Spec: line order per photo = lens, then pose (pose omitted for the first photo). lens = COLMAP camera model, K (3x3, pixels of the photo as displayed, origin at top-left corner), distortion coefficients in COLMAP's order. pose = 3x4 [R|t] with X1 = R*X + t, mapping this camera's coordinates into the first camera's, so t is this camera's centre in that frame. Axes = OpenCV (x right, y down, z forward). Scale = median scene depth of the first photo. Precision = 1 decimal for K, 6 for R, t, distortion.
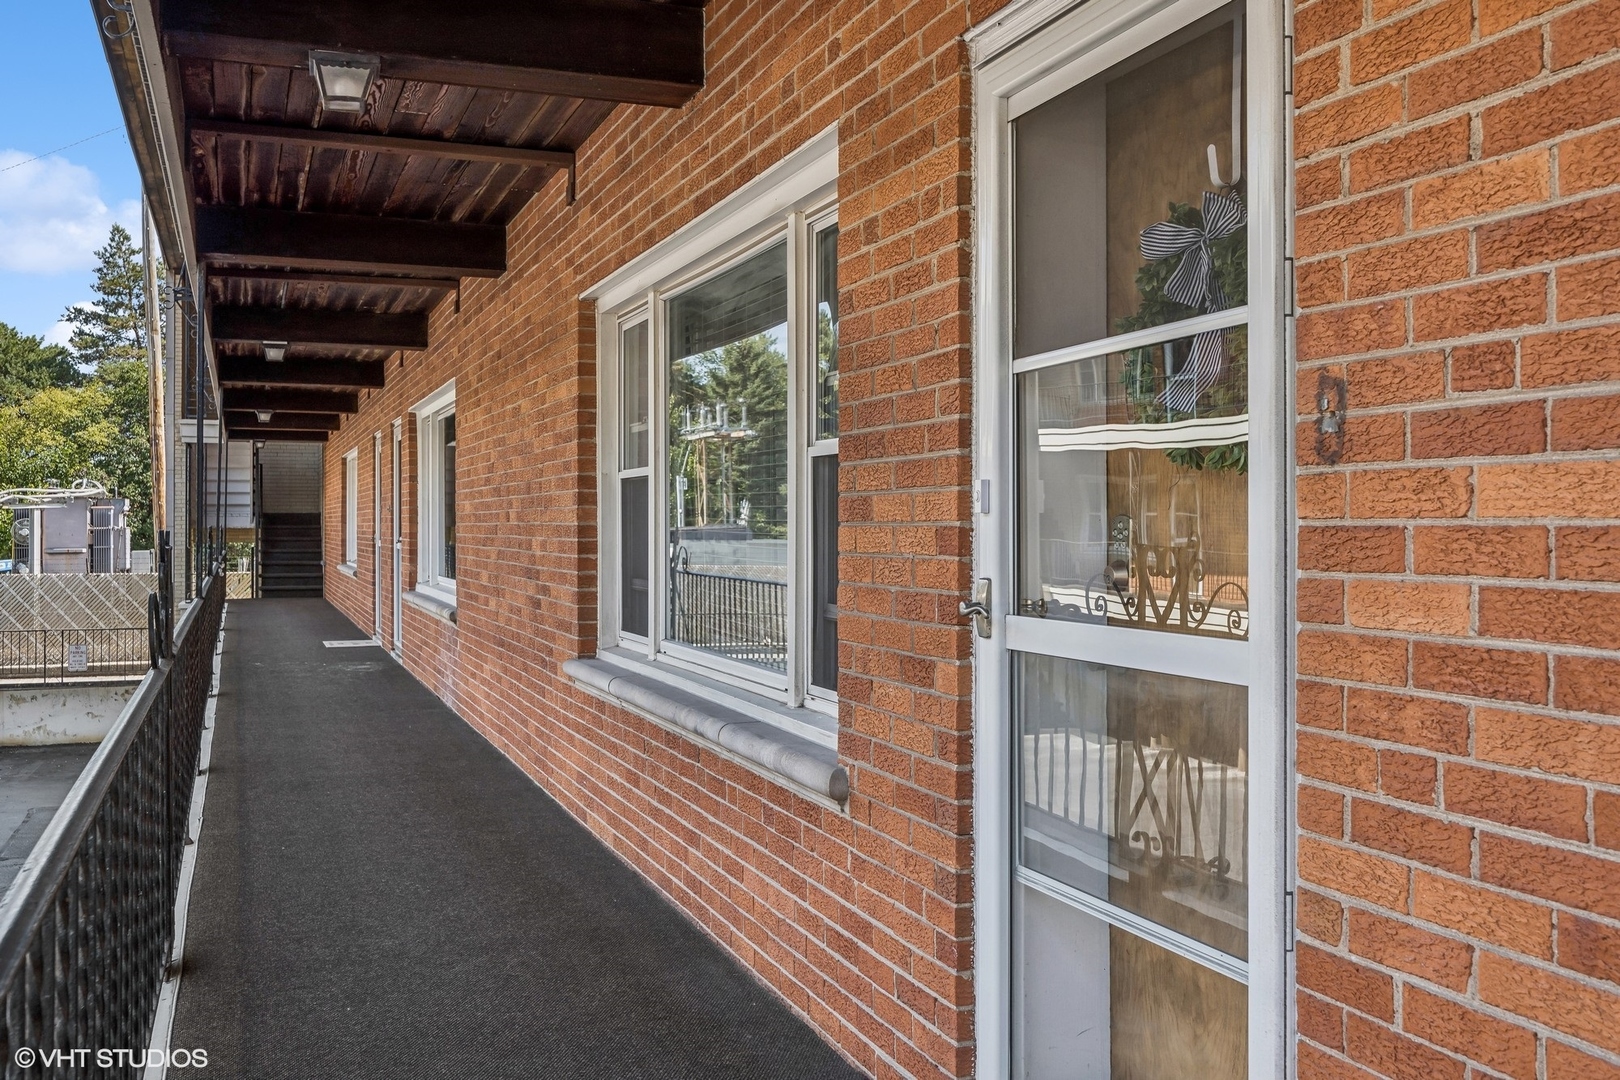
lens RADIAL K [[1613.7, 0, 810.5], [0, 1613.7, 538.5], [0, 0, 1]] dist [-0.006190, 0.000000]
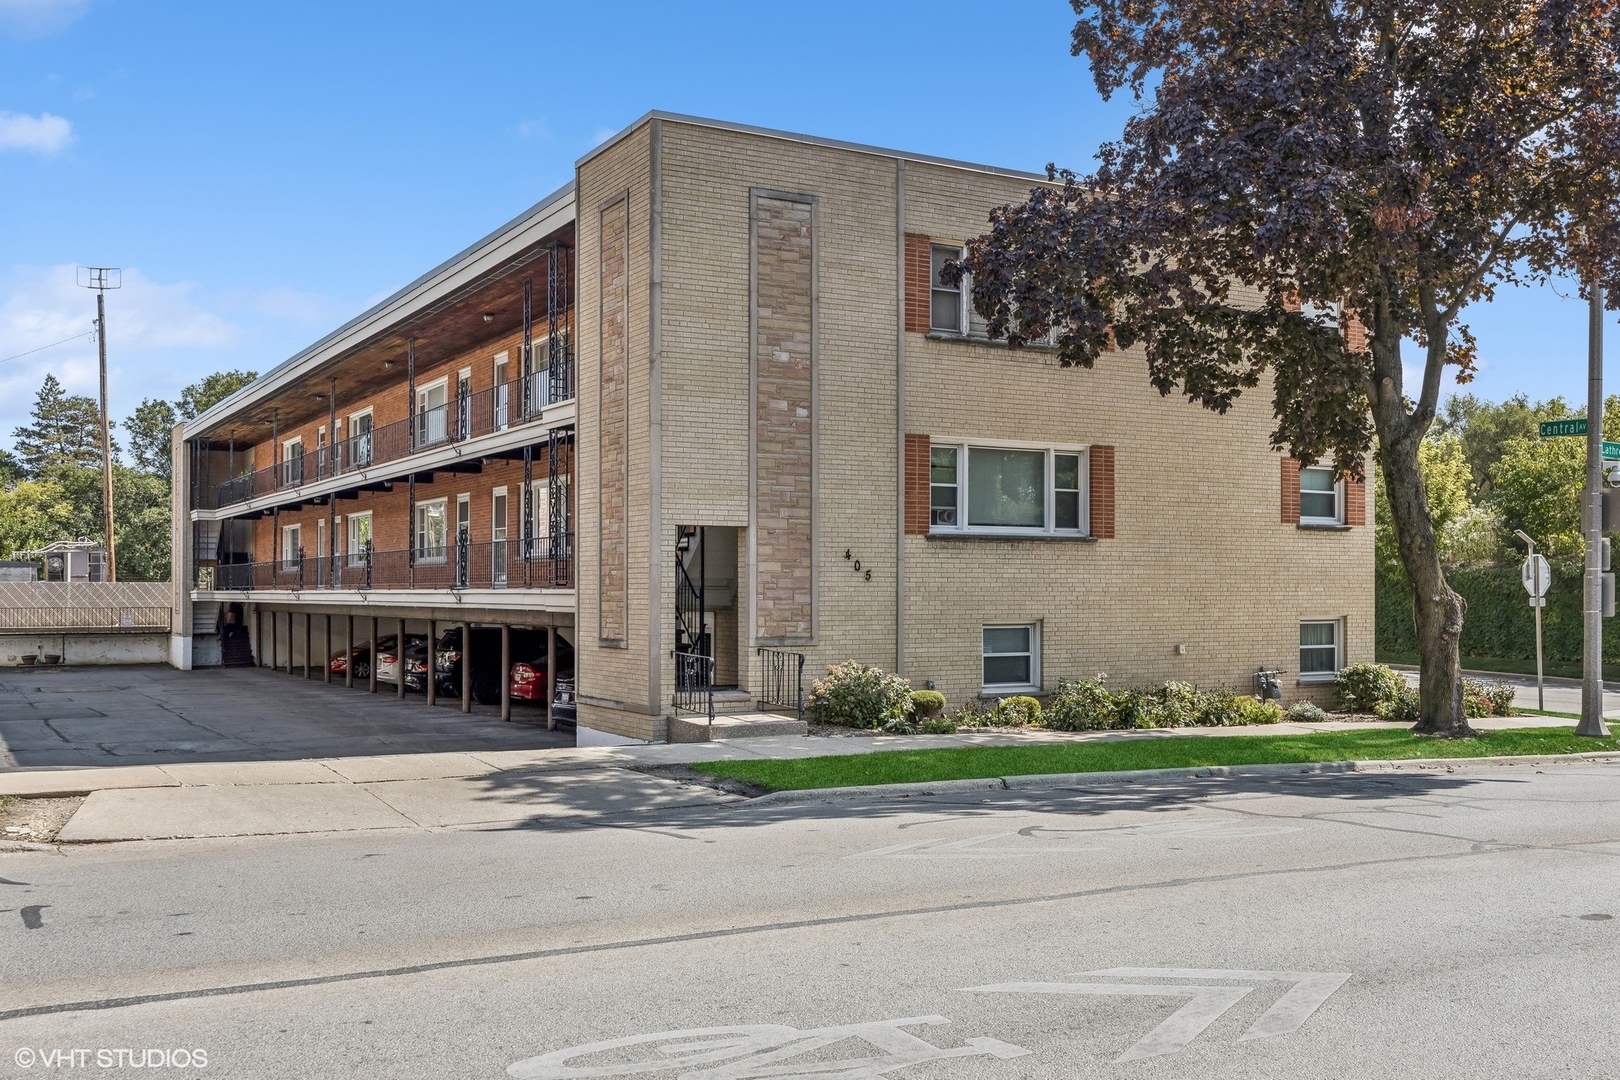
lens RADIAL K [[1613.7, 0, 809.2], [0, 1613.7, 536.8], [0, 0, 1]] dist [-0.006190, 0.000000]
pose [[0.986707, 0.009305, 0.162241, 0.043448], [-0.002023, 0.998985, -0.044991, 0.030761], [-0.162495, 0.044065, 0.985725, -0.655448]]
